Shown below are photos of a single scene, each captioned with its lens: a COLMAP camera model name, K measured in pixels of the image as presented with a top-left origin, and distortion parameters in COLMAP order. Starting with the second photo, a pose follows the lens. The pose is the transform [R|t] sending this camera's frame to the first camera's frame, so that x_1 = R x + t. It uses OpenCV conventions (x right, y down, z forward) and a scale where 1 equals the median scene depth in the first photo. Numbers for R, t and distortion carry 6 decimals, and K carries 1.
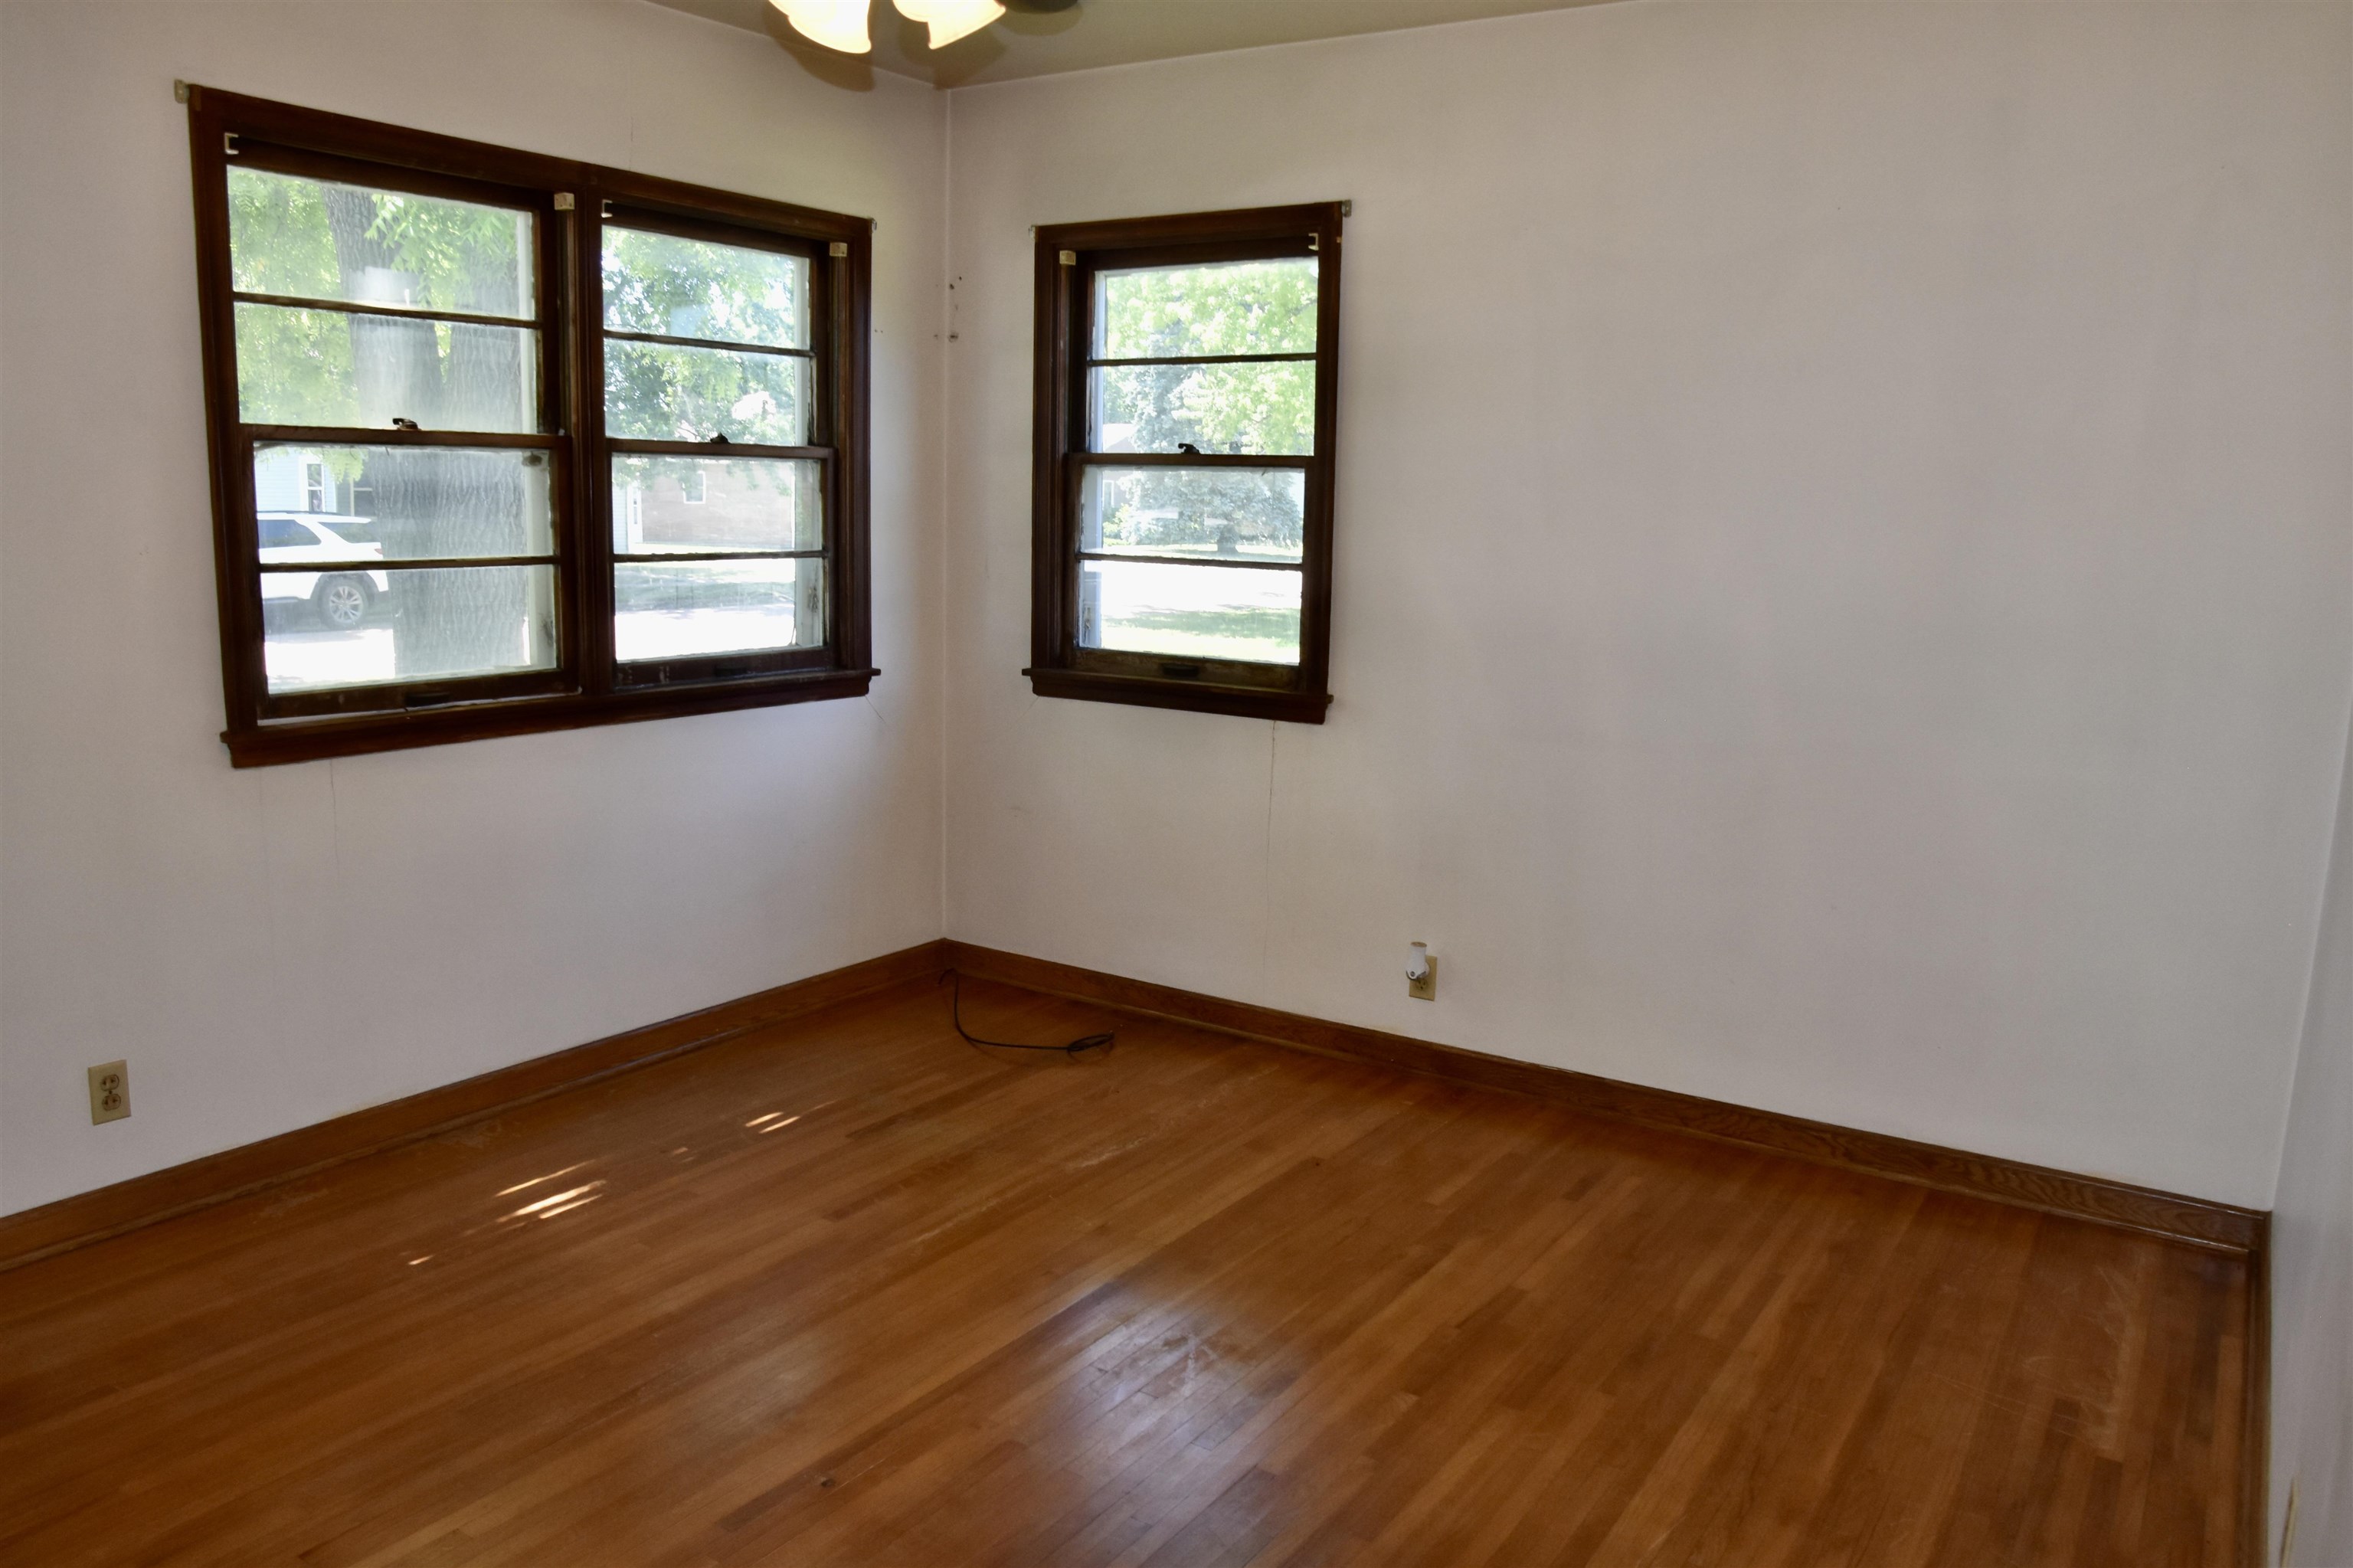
lens RADIAL K [[1675.9, 0, 1167.3], [0, 1675.9, 775.7], [0, 0, 1]] dist [0.012686, 0.007333]
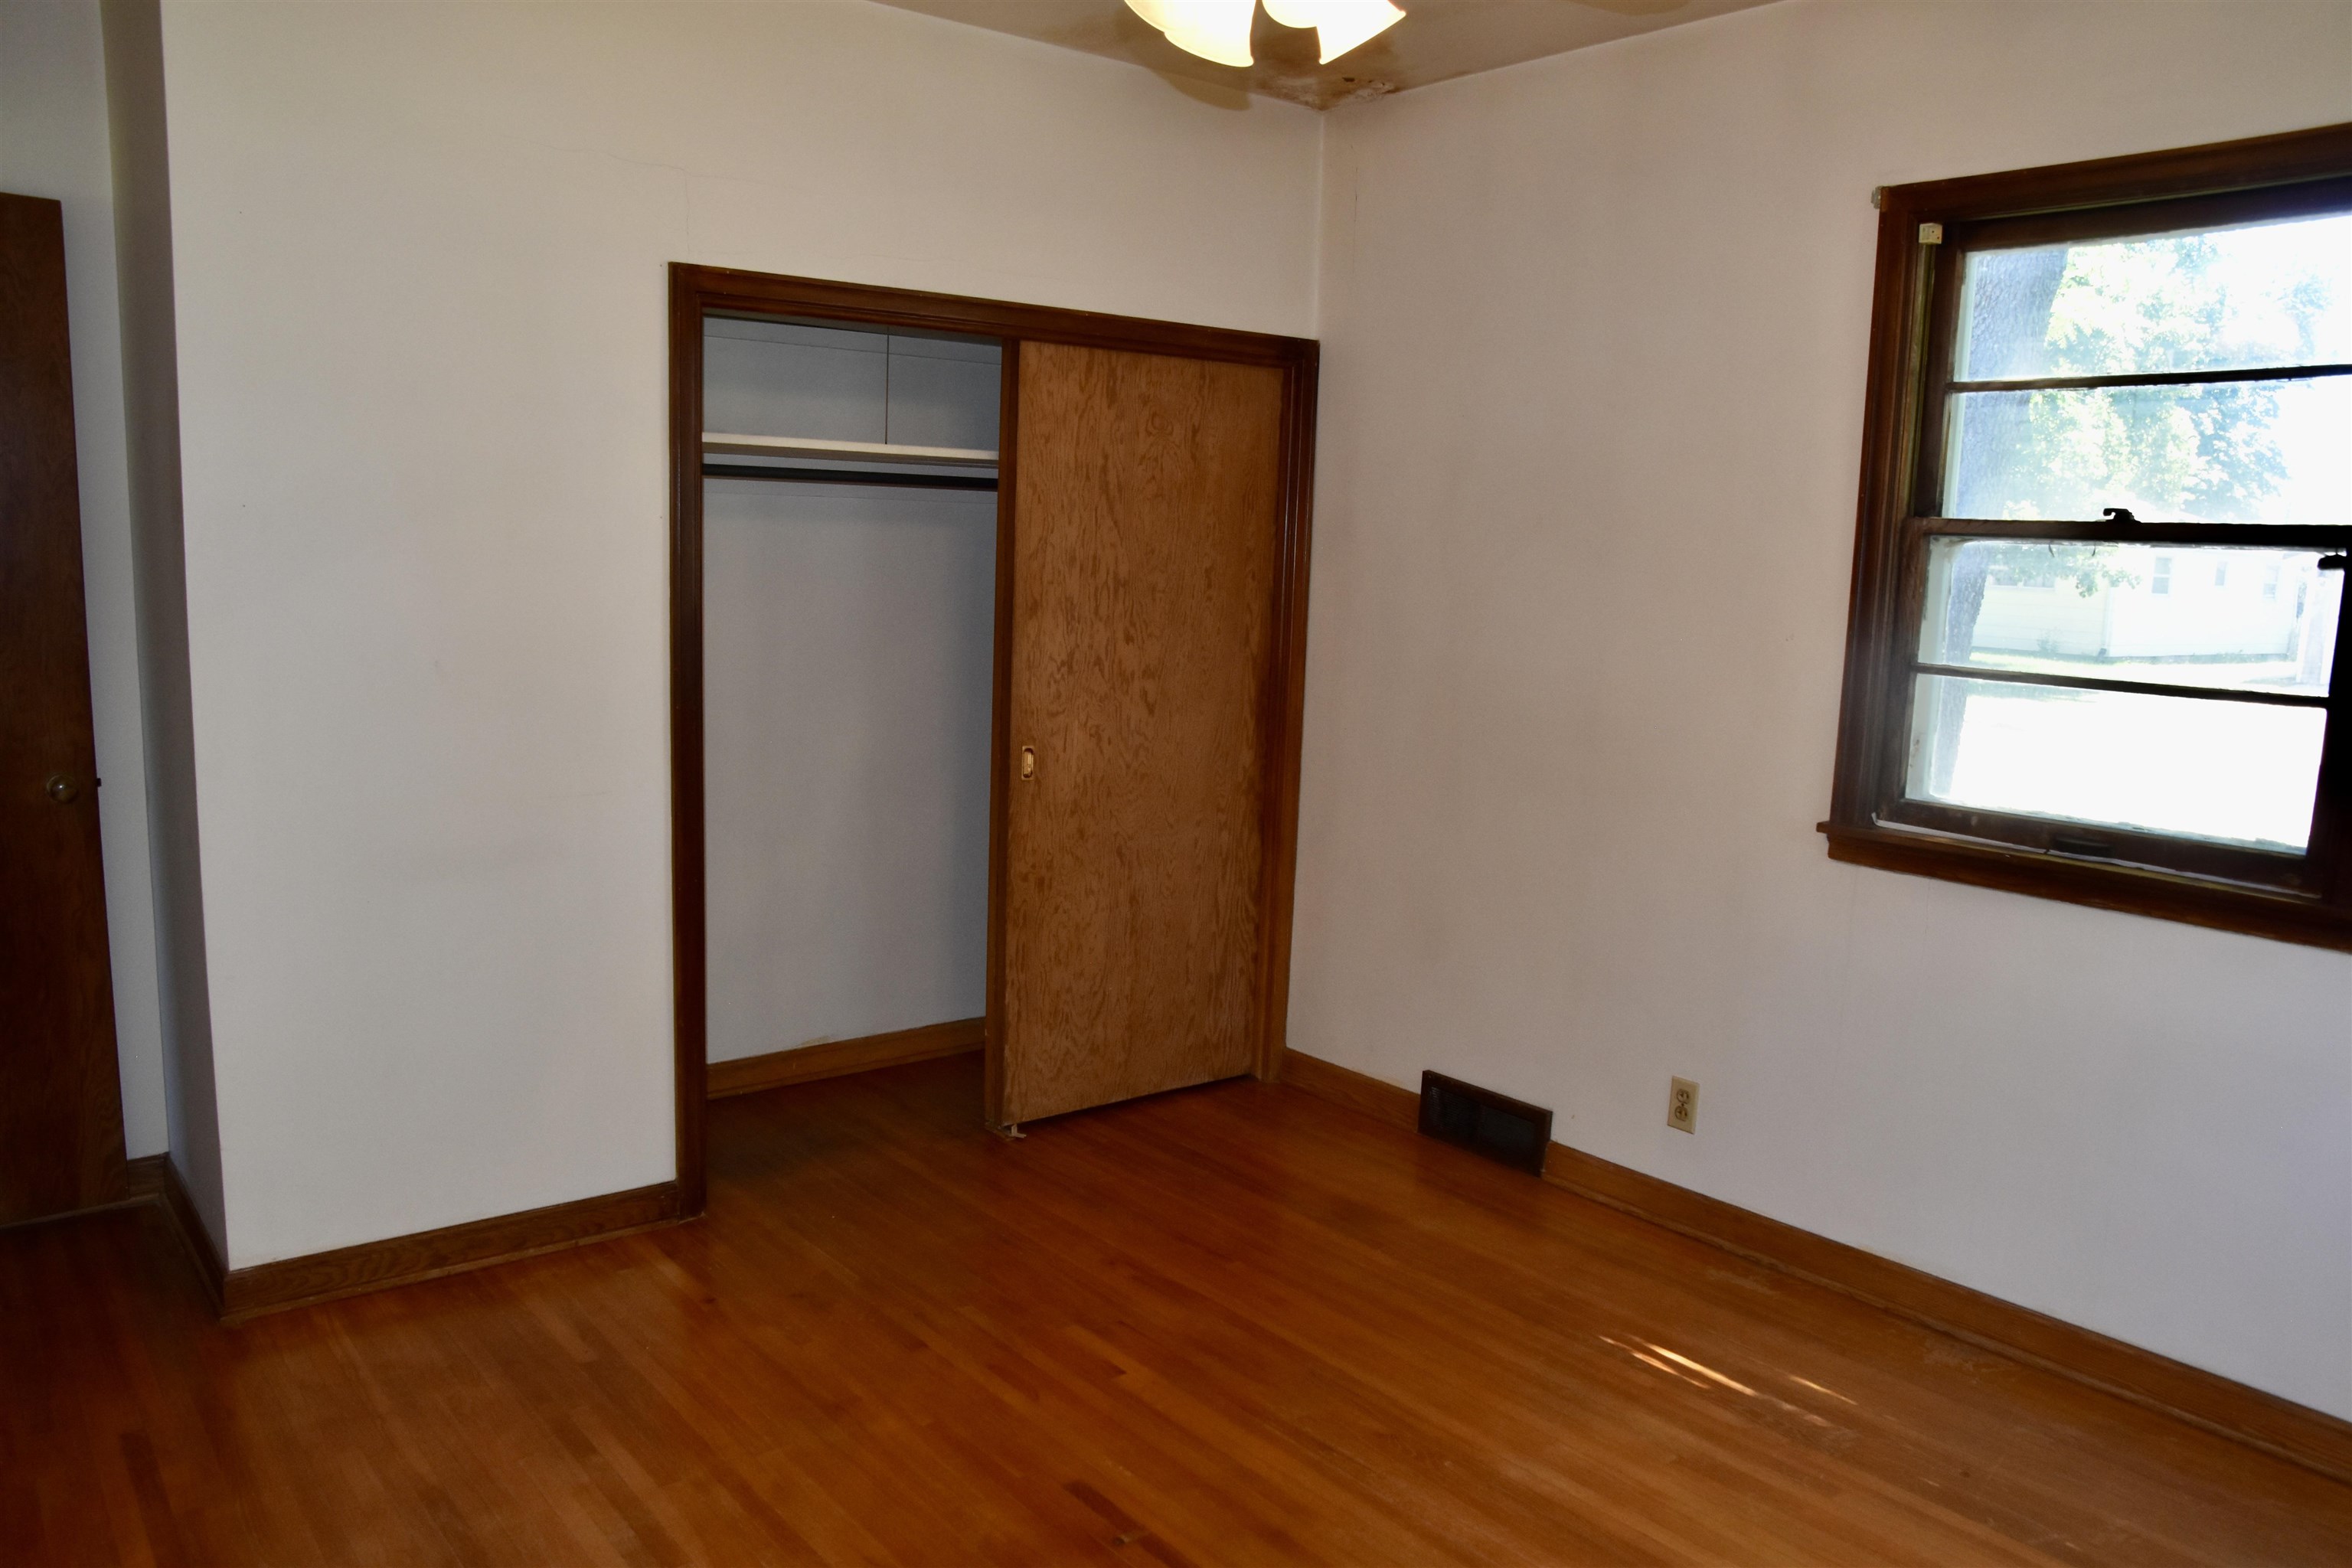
lens RADIAL K [[1675.1, 0, 1161.9], [0, 1675.1, 794.3], [0, 0, 1]] dist [0.012686, 0.007333]
pose [[-0.226415, 0.124081, -0.966095, 0.509652], [-0.200482, 0.964679, 0.170884, -0.134648], [0.953175, 0.232375, -0.193542, 0.810515]]
